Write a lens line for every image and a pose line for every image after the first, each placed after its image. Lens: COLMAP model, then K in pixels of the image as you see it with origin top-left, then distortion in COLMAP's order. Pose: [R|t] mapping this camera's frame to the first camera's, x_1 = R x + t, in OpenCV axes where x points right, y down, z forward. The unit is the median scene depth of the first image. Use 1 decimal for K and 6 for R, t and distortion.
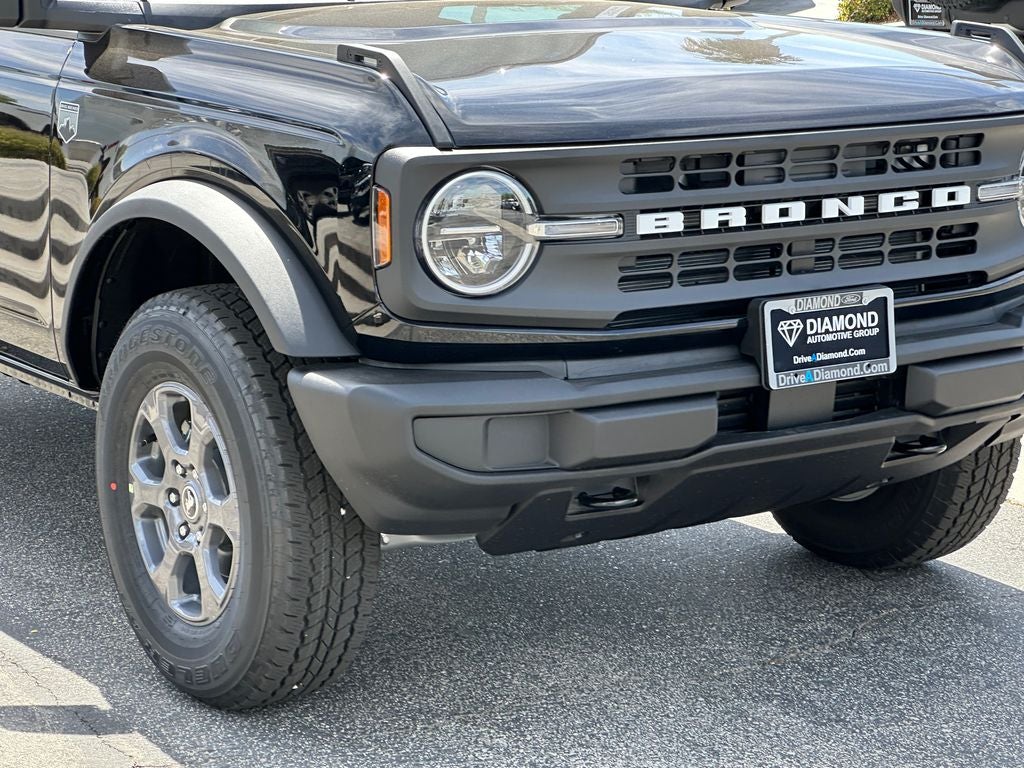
lens RADIAL K [[2201.3, 0, 512.0], [0, 2201.3, 384.0], [0, 0, 1]] dist [-0.013220, 2.358375]
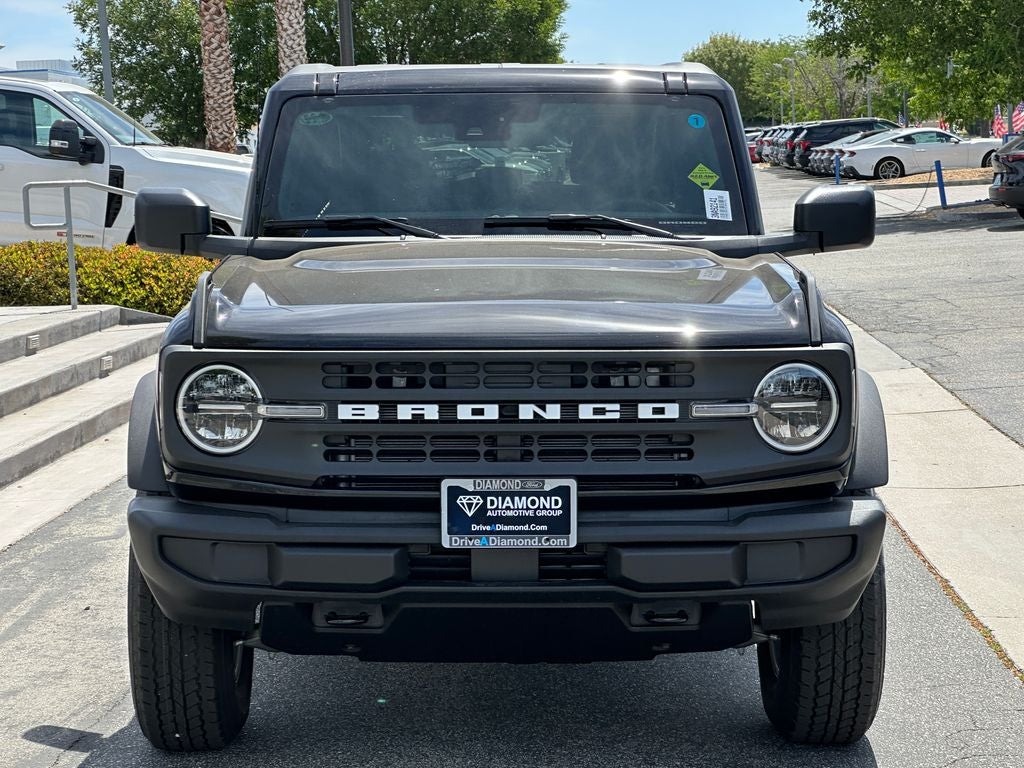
lens RADIAL K [[2201.3, 0, 512.0], [0, 2201.3, 384.0], [0, 0, 1]] dist [-0.013220, 2.358375]
pose [[0.852585, 0.056681, -0.519505, 0.793719], [-0.105541, 0.992292, -0.064944, -0.012774], [0.511819, 0.110199, 0.851996, -0.079755]]
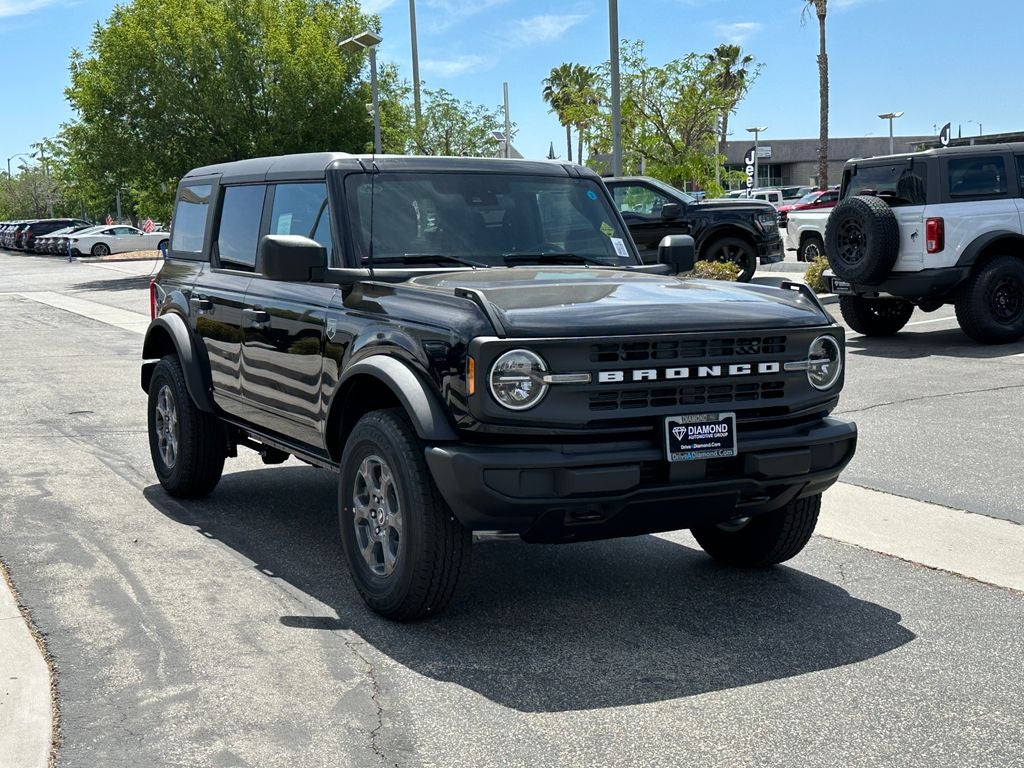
lens RADIAL K [[1286.8, 0, 513.6], [0, 1286.8, 421.6], [0, 0, 1]] dist [0.083493, -0.009250]
pose [[0.995849, 0.014947, -0.089783, 0.080662], [-0.020498, 0.997913, -0.061236, 0.039369], [0.088681, 0.062822, 0.994077, -0.160607]]
